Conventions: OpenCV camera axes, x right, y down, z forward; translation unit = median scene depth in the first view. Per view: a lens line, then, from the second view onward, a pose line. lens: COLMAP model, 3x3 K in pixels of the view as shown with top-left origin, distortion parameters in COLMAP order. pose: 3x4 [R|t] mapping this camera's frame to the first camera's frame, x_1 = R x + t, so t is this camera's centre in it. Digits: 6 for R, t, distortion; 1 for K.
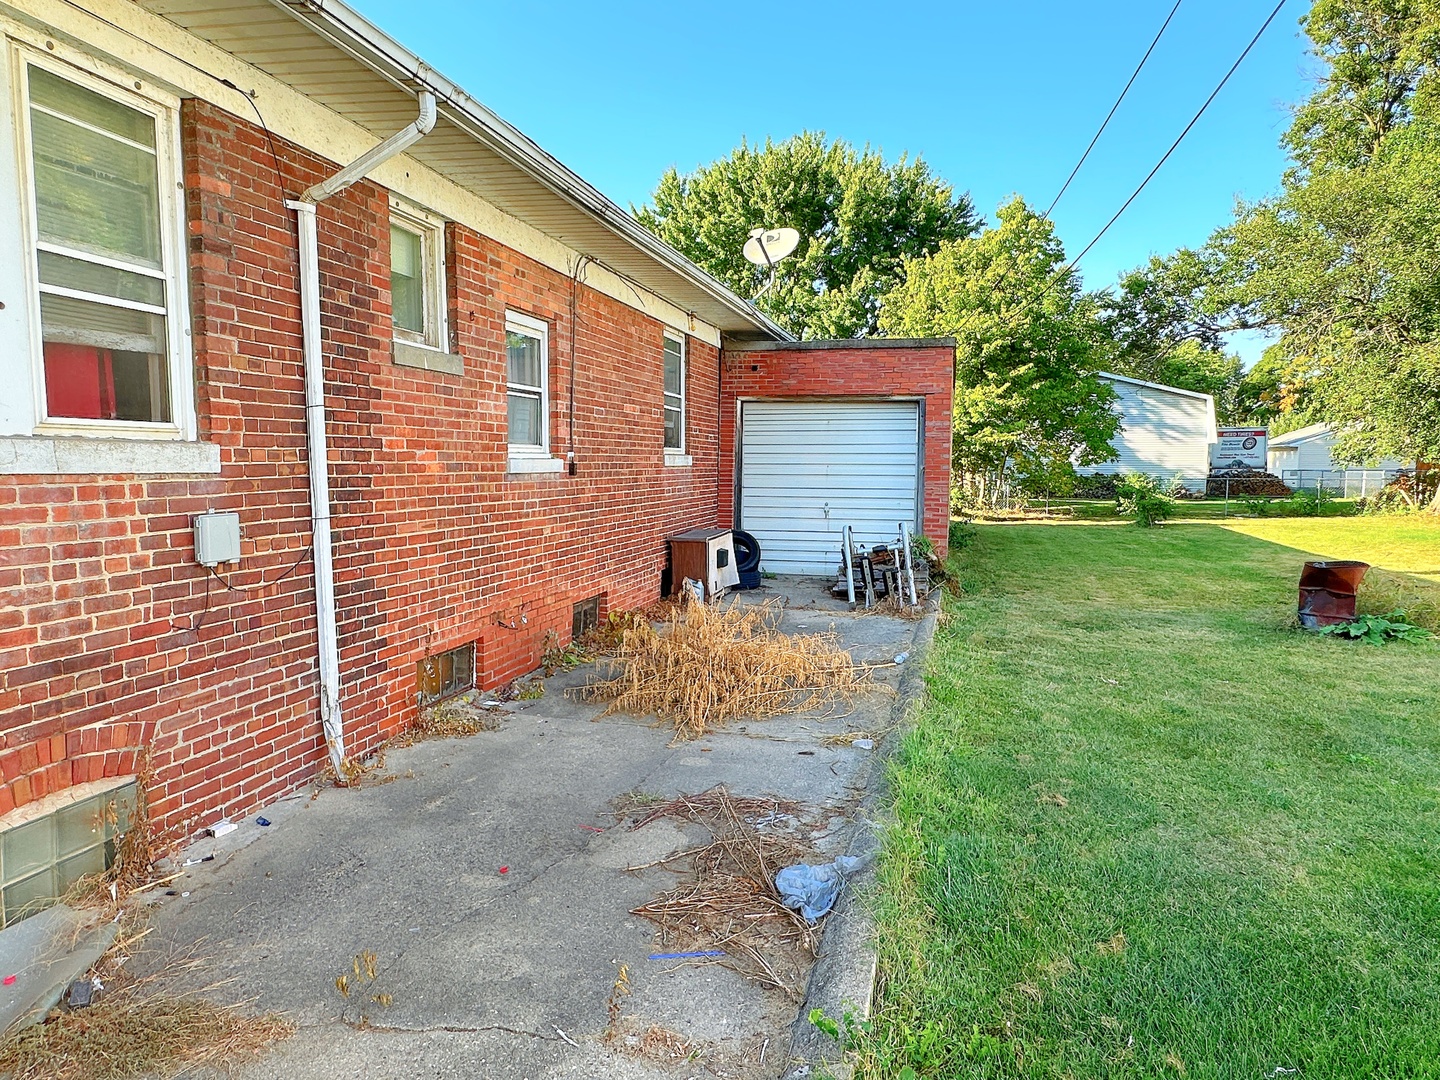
lens RADIAL K [[918.3, 0, 720.0], [0, 918.3, 536.8], [0, 0, 1]] dist [-0.009067, 0.001315]
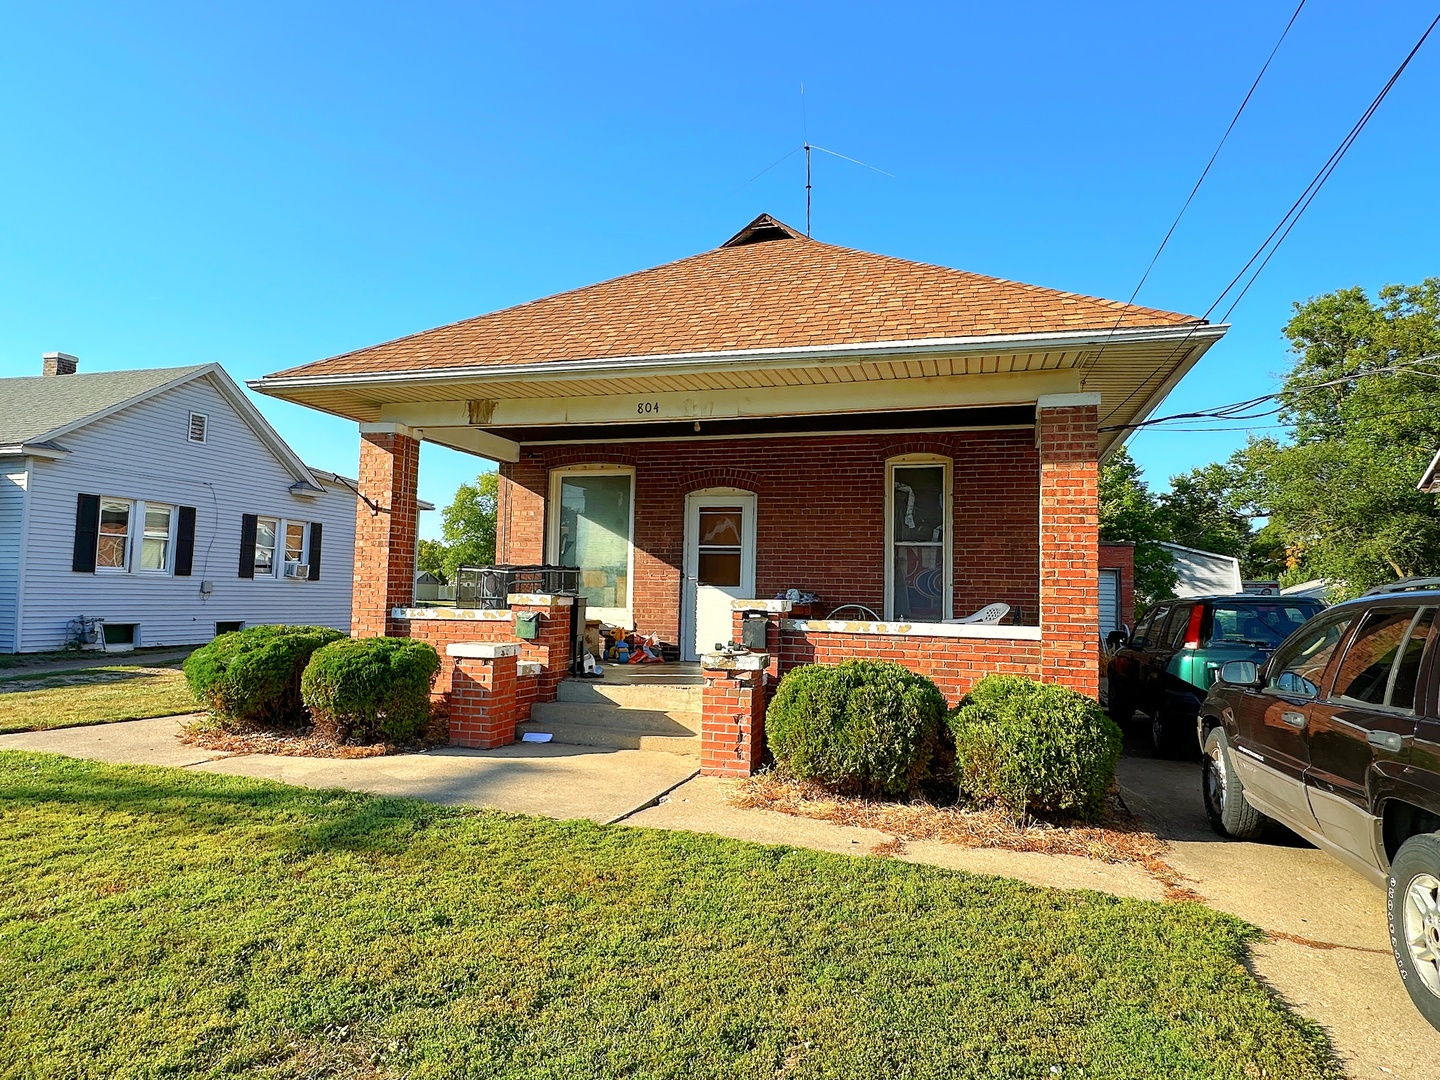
lens RADIAL K [[850.6, 0, 720.3], [0, 850.6, 540.2], [0, 0, 1]] dist [-0.003725, -0.000838]
pose [[0.998892, 0.019124, -0.043005, -0.238387], [-0.025400, 0.988285, -0.150494, 0.040825], [0.039623, 0.151420, 0.987675, -0.386835]]
